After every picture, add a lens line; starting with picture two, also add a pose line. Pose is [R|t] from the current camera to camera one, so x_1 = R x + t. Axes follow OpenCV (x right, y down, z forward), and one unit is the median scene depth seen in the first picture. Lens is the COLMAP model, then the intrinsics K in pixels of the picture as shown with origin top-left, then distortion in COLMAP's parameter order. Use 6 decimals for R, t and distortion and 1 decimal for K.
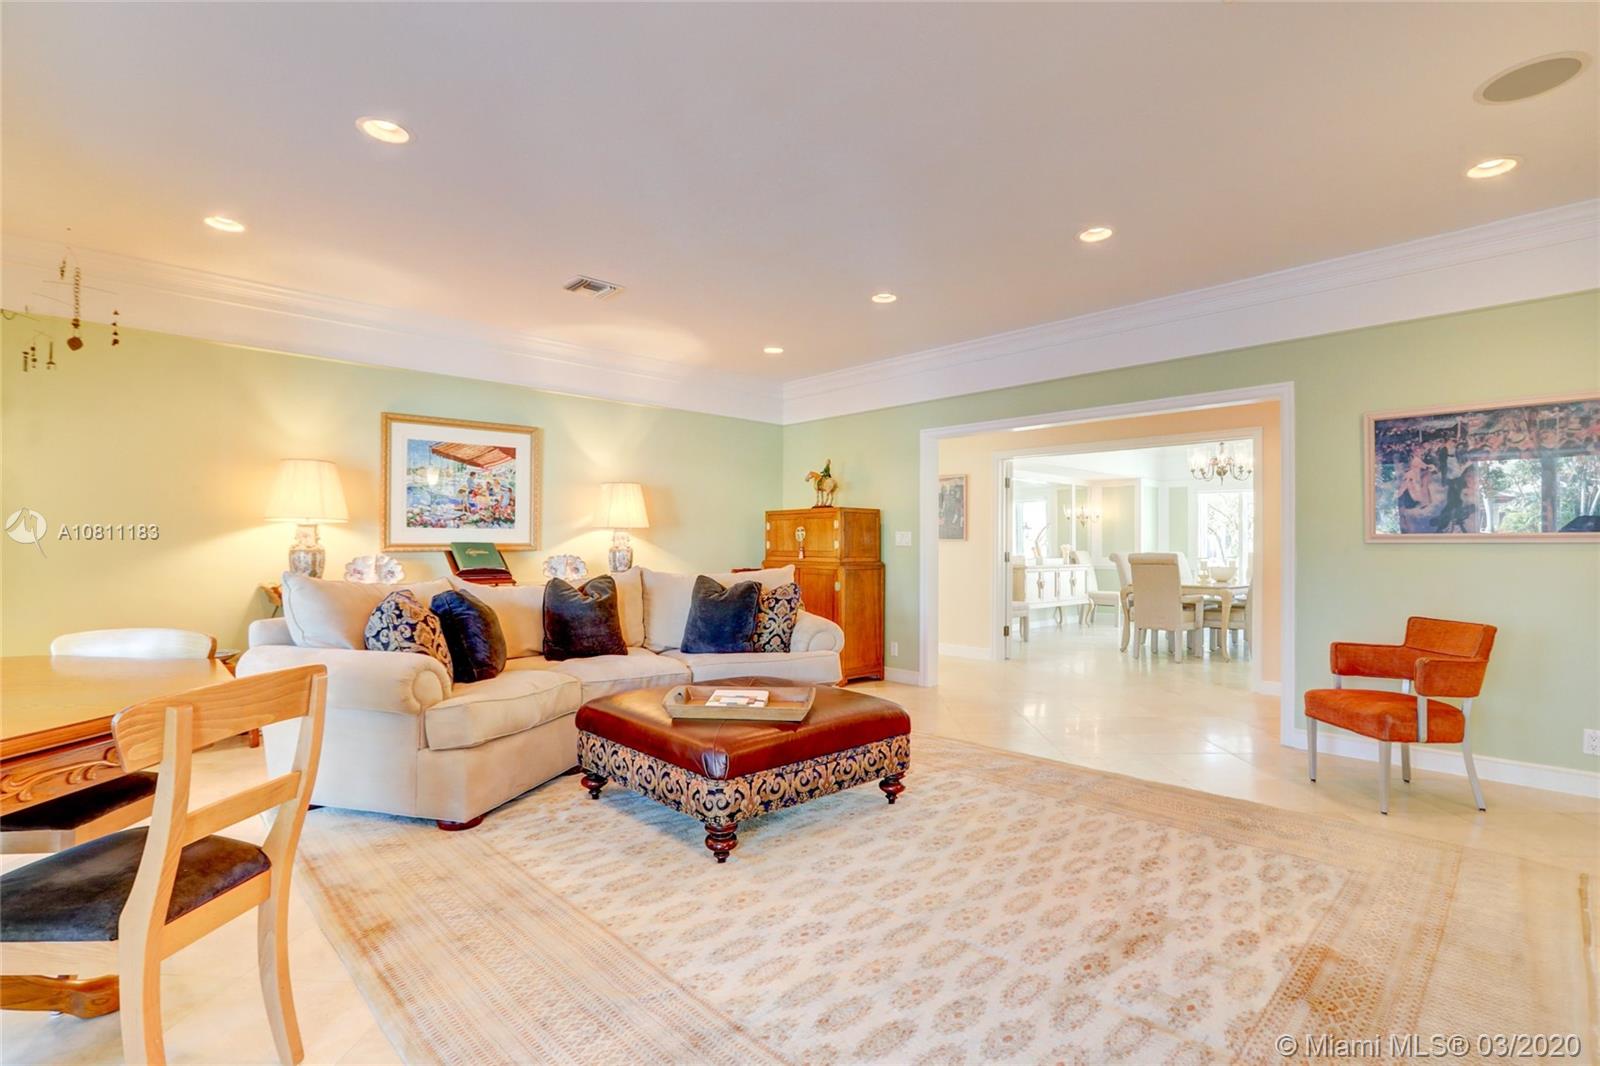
lens RADIAL K [[744.7, 0, 803.4], [0, 744.7, 540.9], [0, 0, 1]] dist [-0.039624, 0.008251]
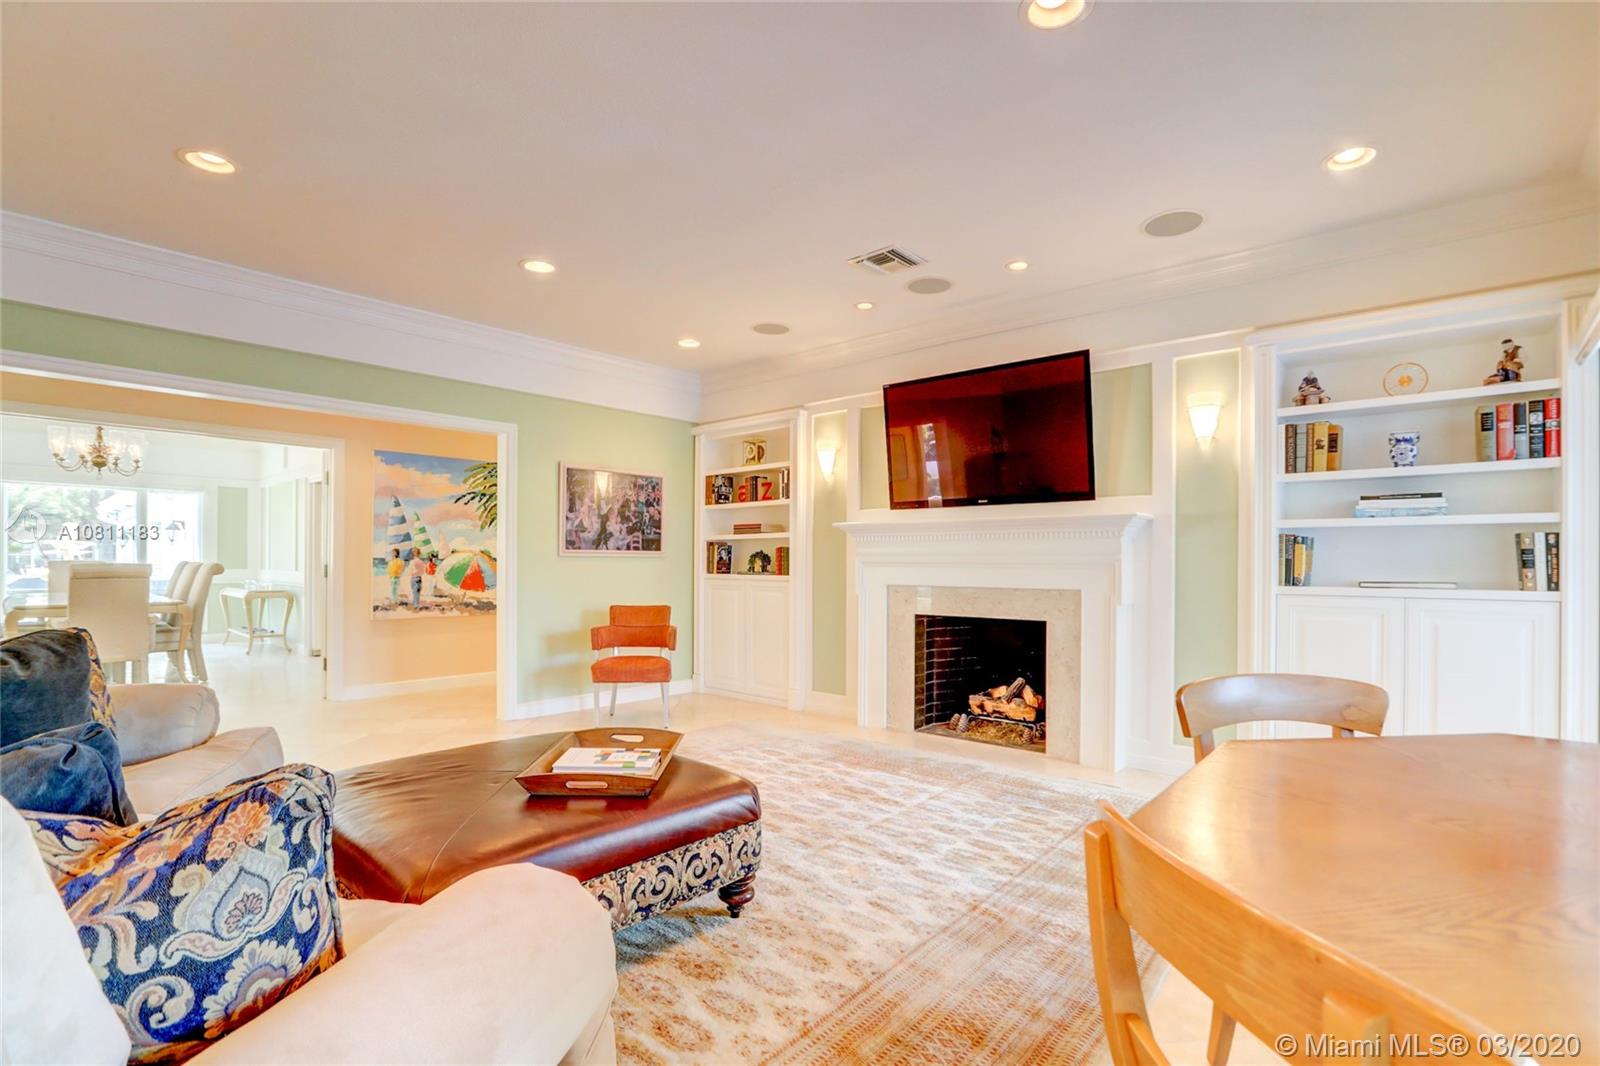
lens RADIAL K [[744.7, 0, 810.1], [0, 744.7, 564.5], [0, 0, 1]] dist [-0.039624, 0.008251]
pose [[-0.084173, -0.010803, 0.996393, -0.770665], [-0.014960, 0.999842, 0.009577, -0.001881], [-0.996339, -0.014100, -0.084322, 0.757177]]
